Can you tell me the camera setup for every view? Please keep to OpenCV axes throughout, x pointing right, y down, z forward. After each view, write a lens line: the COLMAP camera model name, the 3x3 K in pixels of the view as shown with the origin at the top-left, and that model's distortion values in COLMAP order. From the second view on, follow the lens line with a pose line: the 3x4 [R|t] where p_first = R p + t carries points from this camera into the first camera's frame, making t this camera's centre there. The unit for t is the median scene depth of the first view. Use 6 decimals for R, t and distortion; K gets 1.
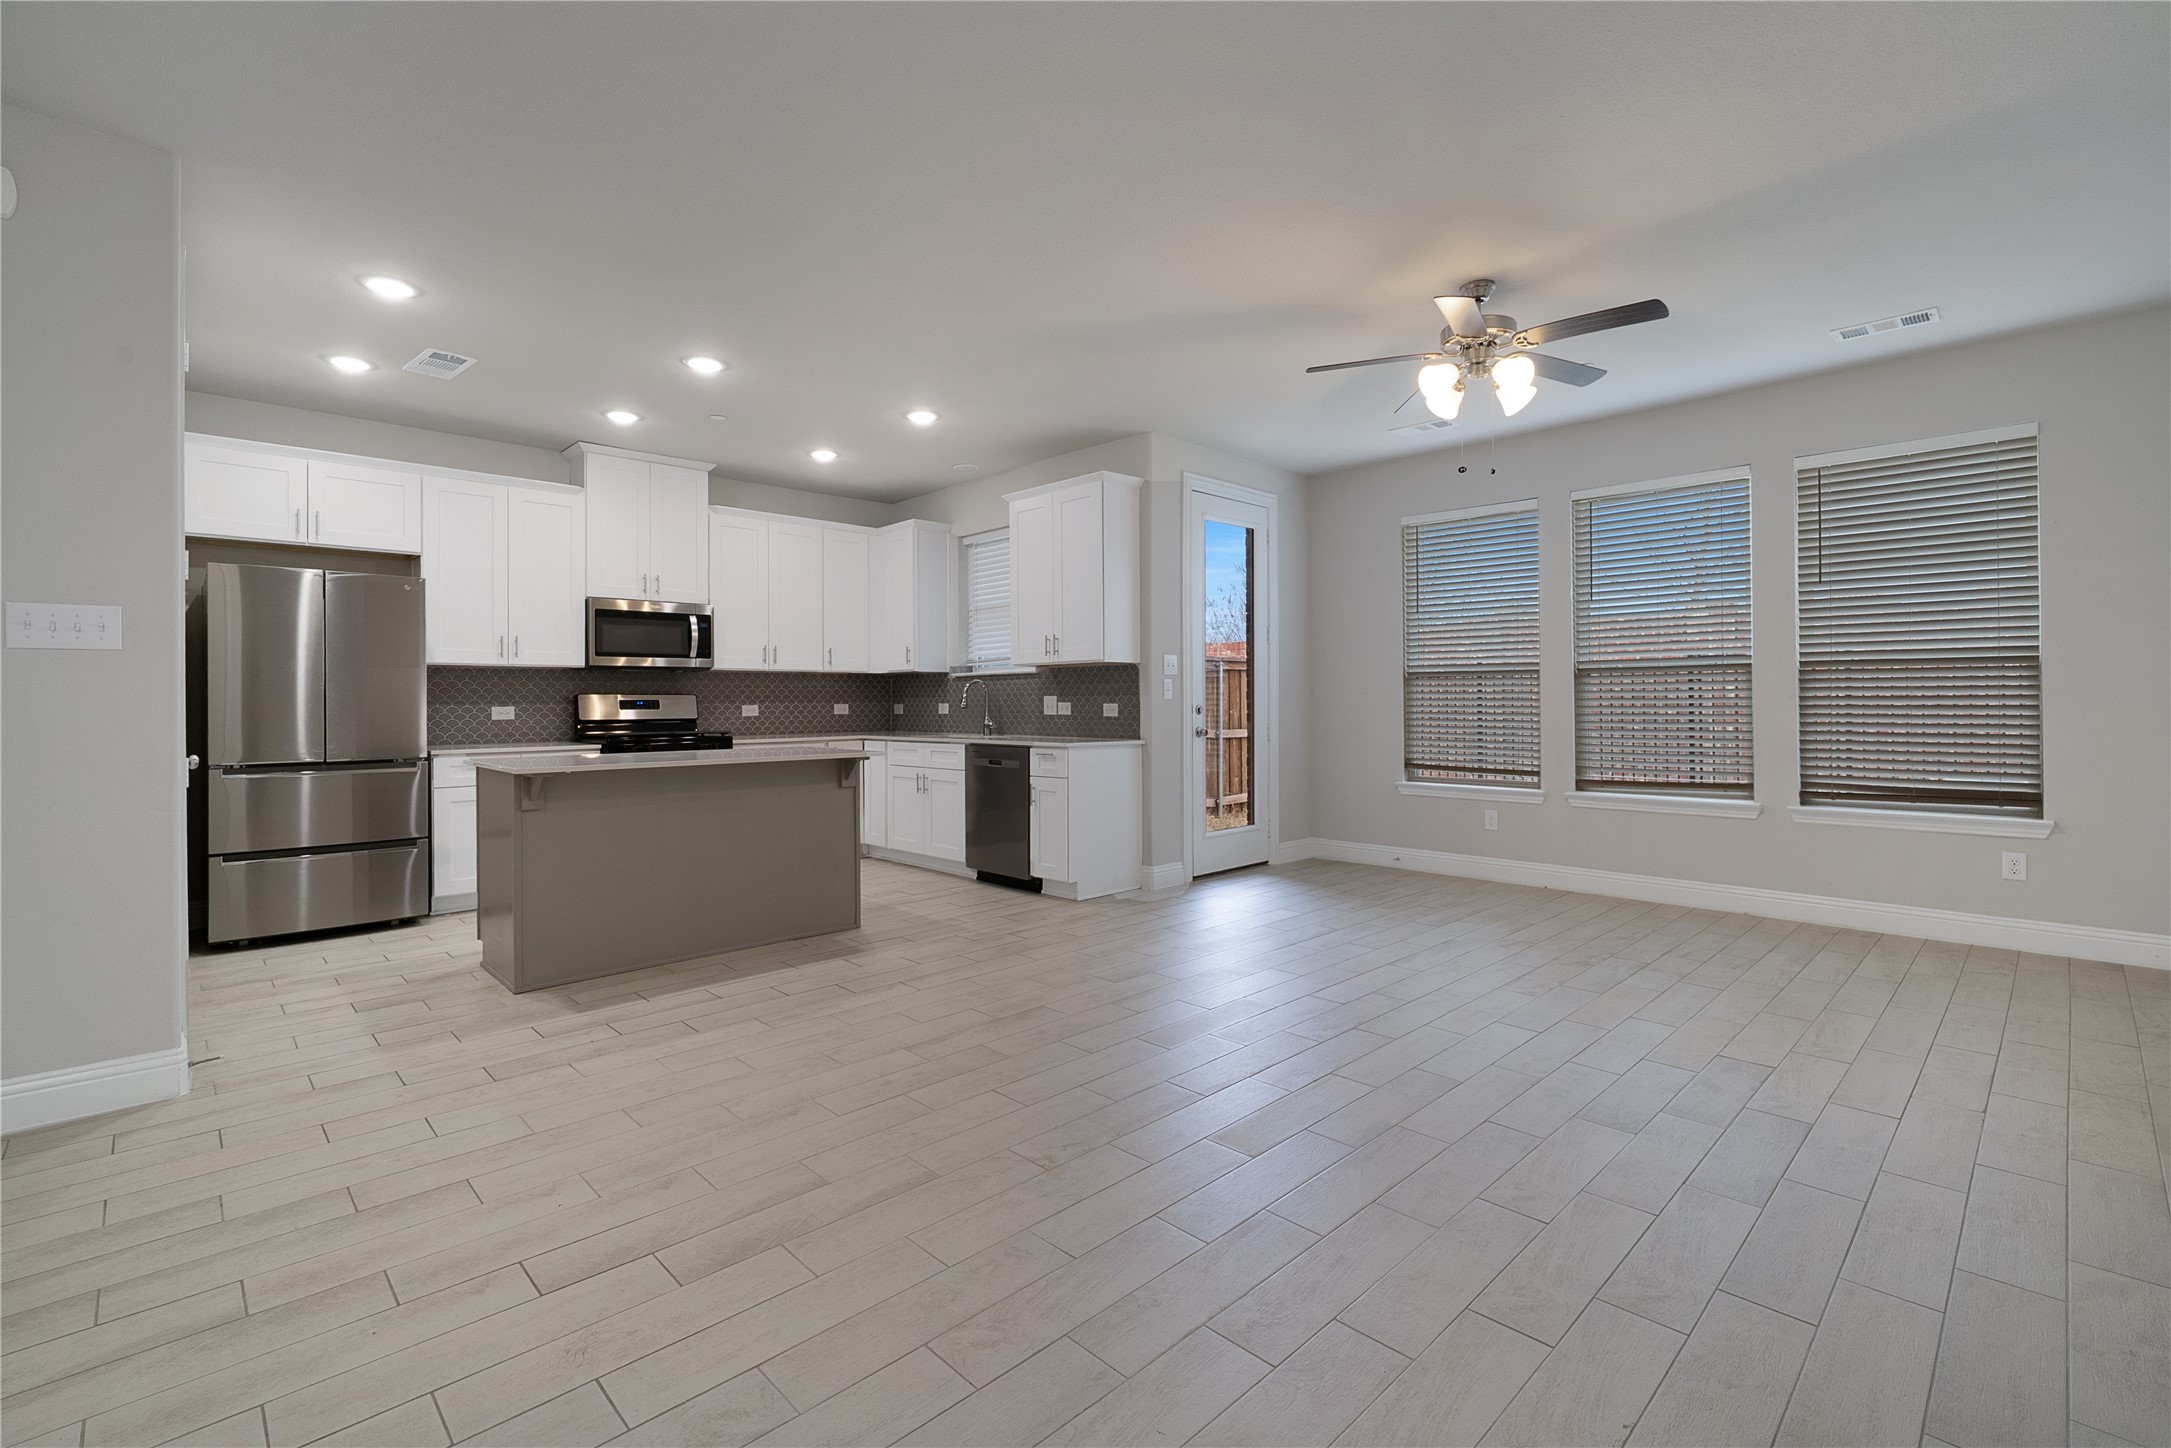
lens RADIAL K [[953.2, 0, 1082.7], [0, 953.2, 699.6], [0, 0, 1]] dist [0.000477, -0.000239]
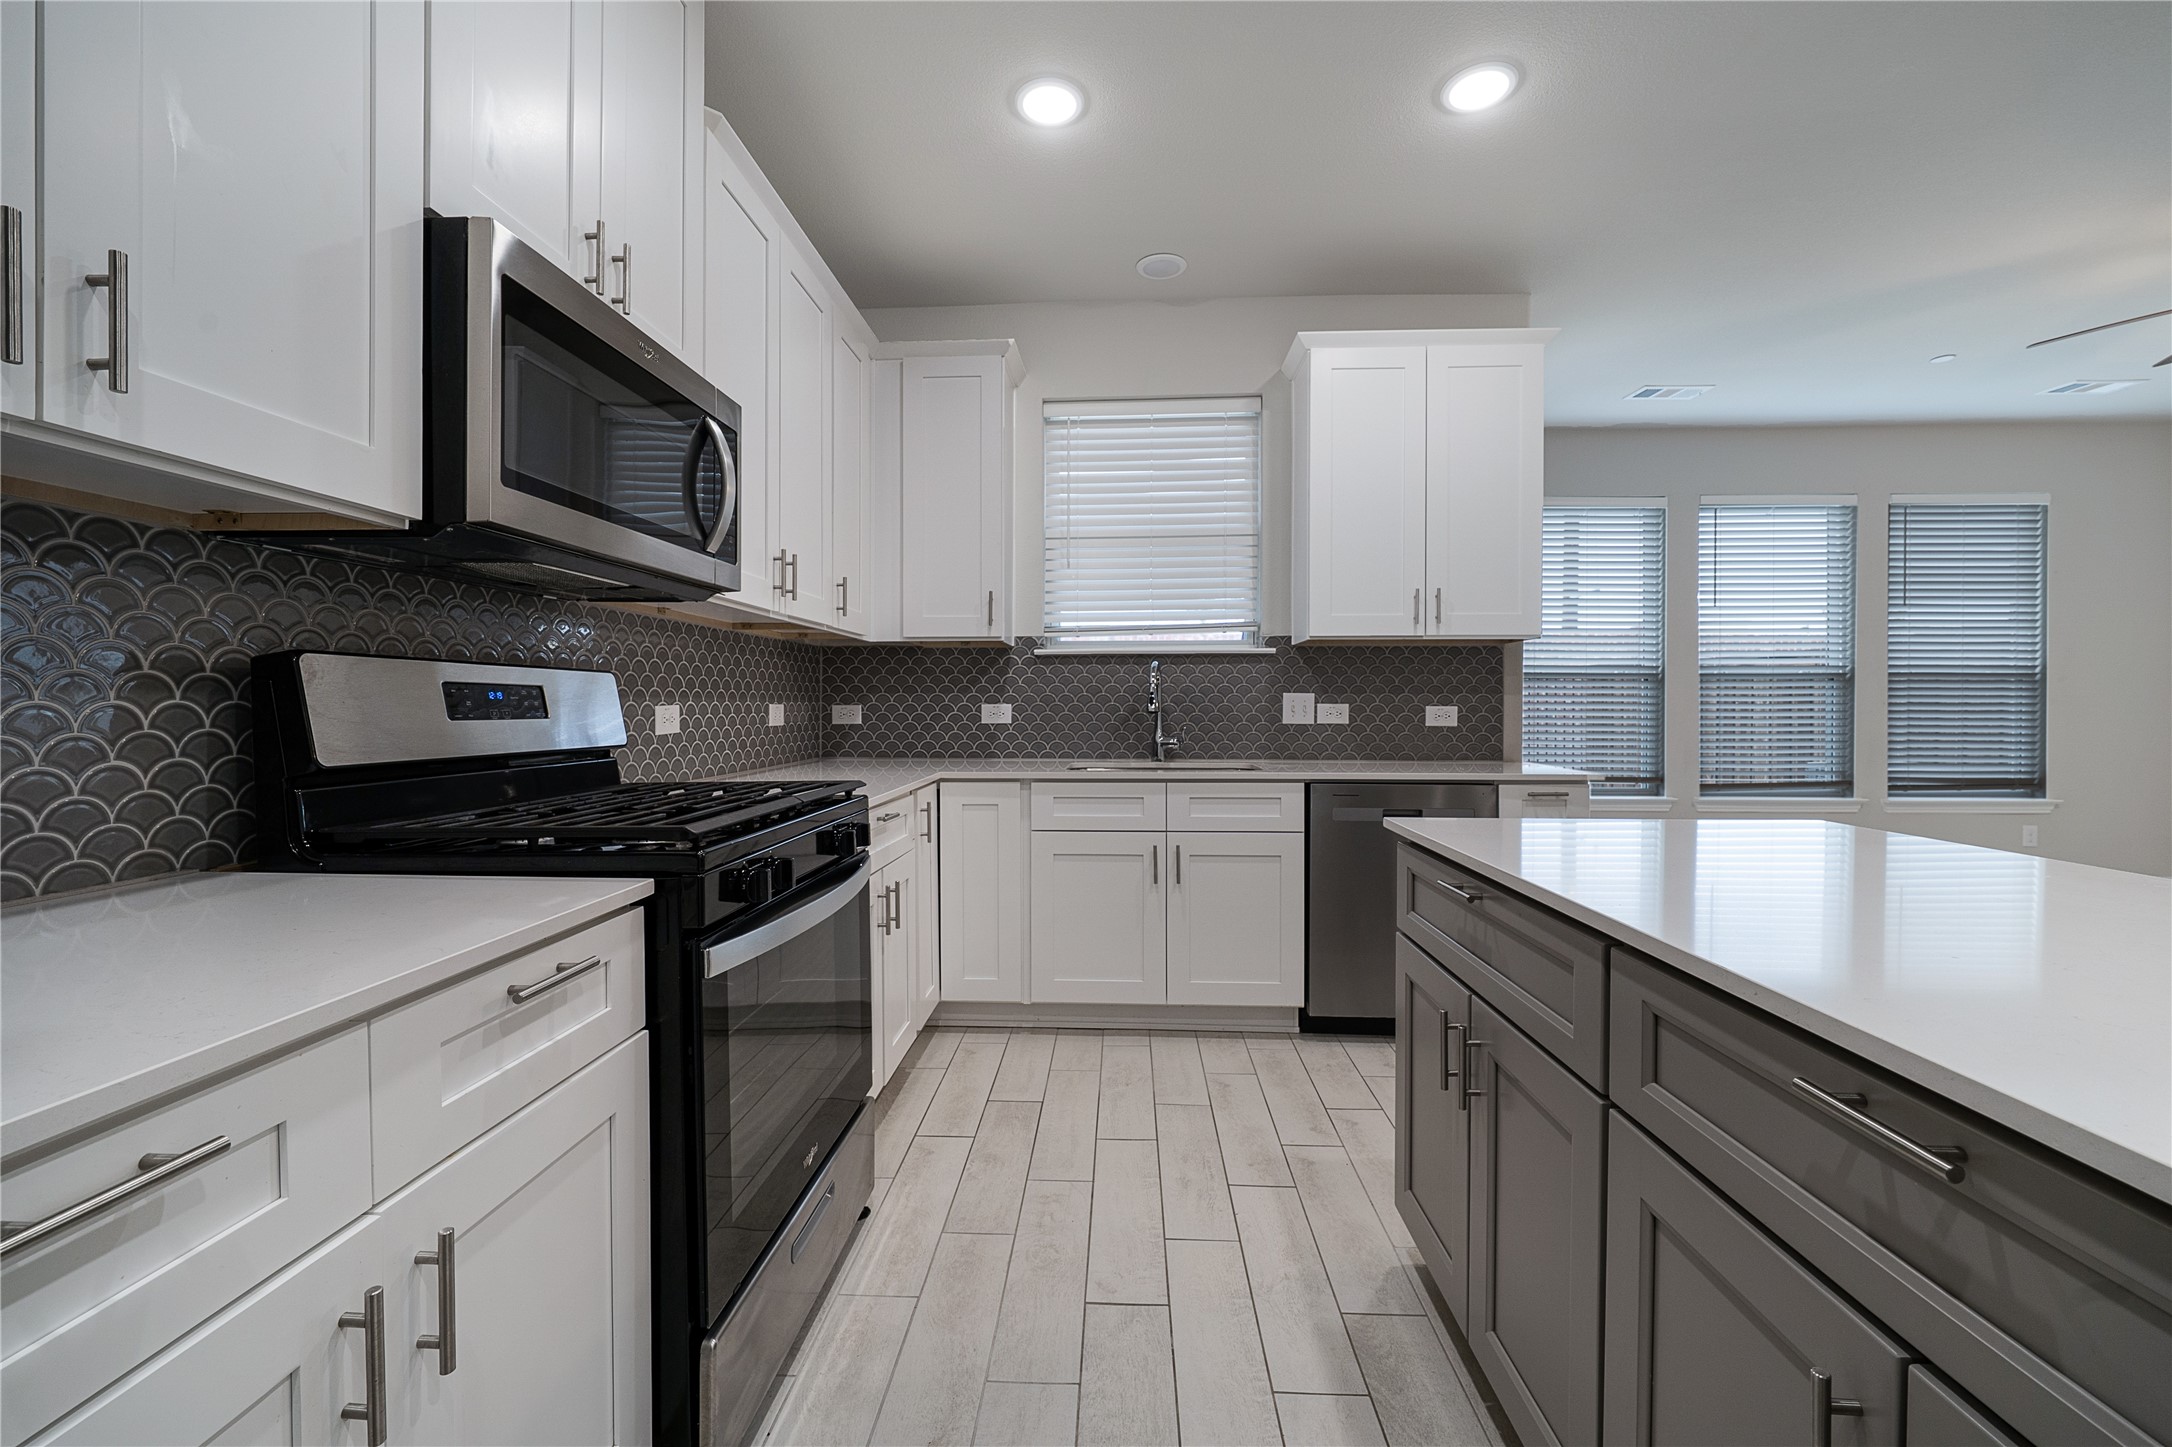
lens RADIAL K [[865.4, 0, 1085.4], [0, 865.4, 711.8], [0, 0, 1]] dist [-0.002528, -0.000218]
pose [[0.727382, 0.000578, 0.686233, -0.538856], [-0.006664, 0.999958, 0.006221, 0.006030], [-0.686200, -0.009098, 0.727356, 0.738502]]
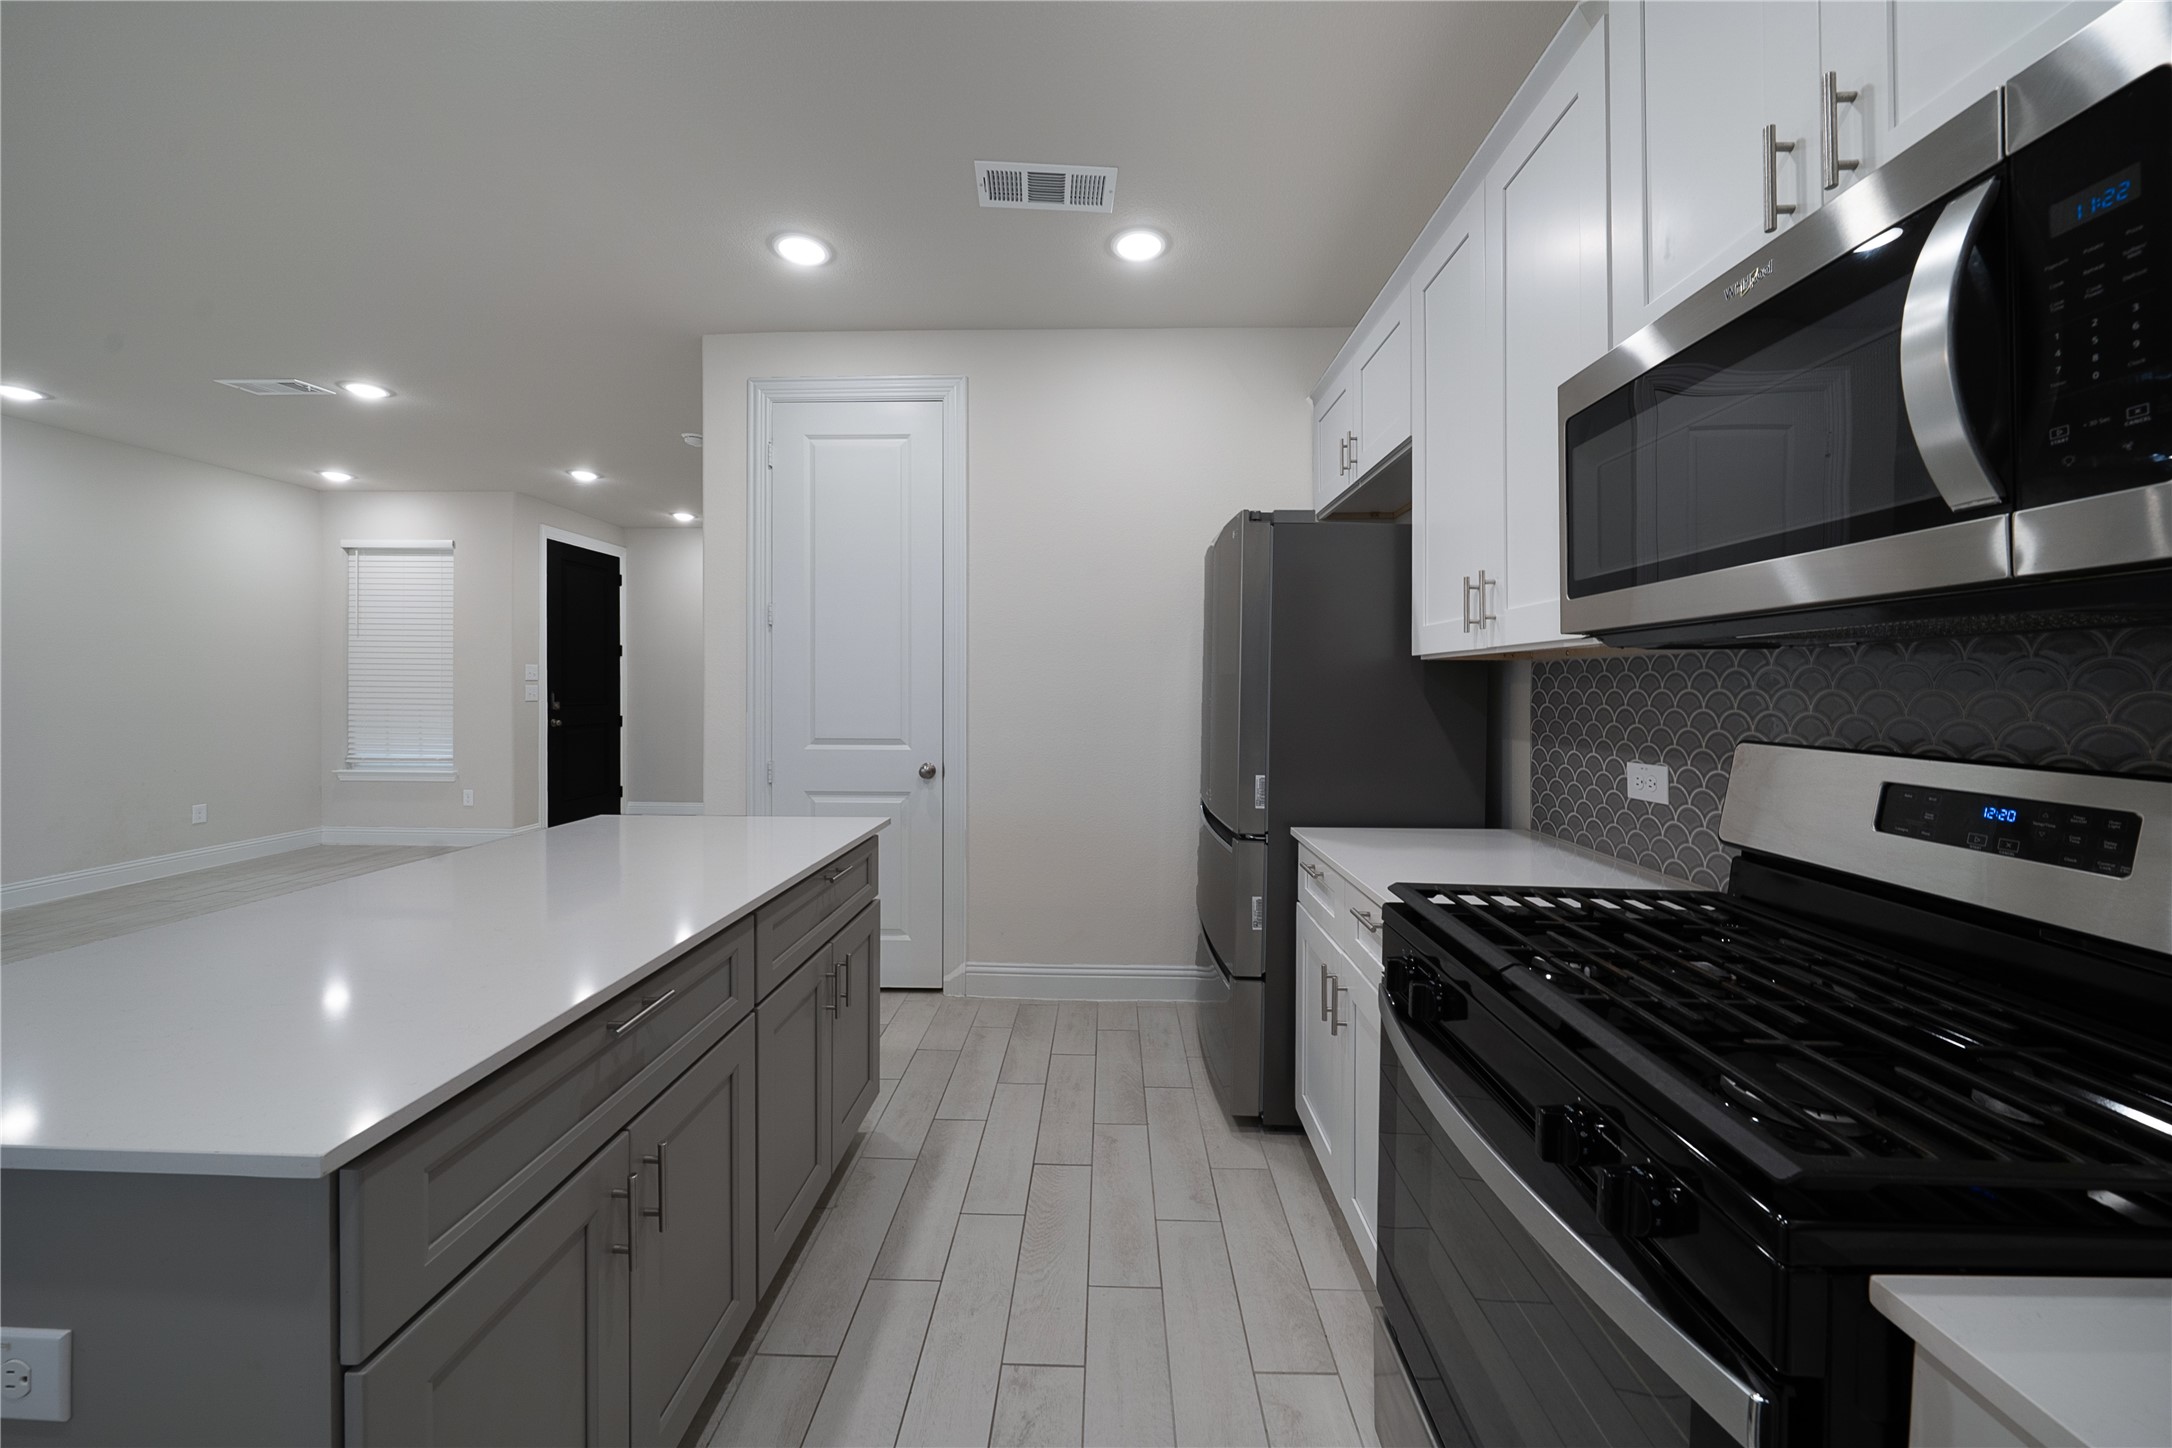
lens RADIAL K [[761.2, 0, 1091.8], [0, 761.2, 685.8], [0, 0, 1]] dist [-0.000956, 0.000010]
pose [[-0.713932, 0.002303, -0.700212, -0.262016], [0.001307, 0.999997, 0.001956, -0.021549], [0.700214, 0.000482, -0.713933, 1.034989]]
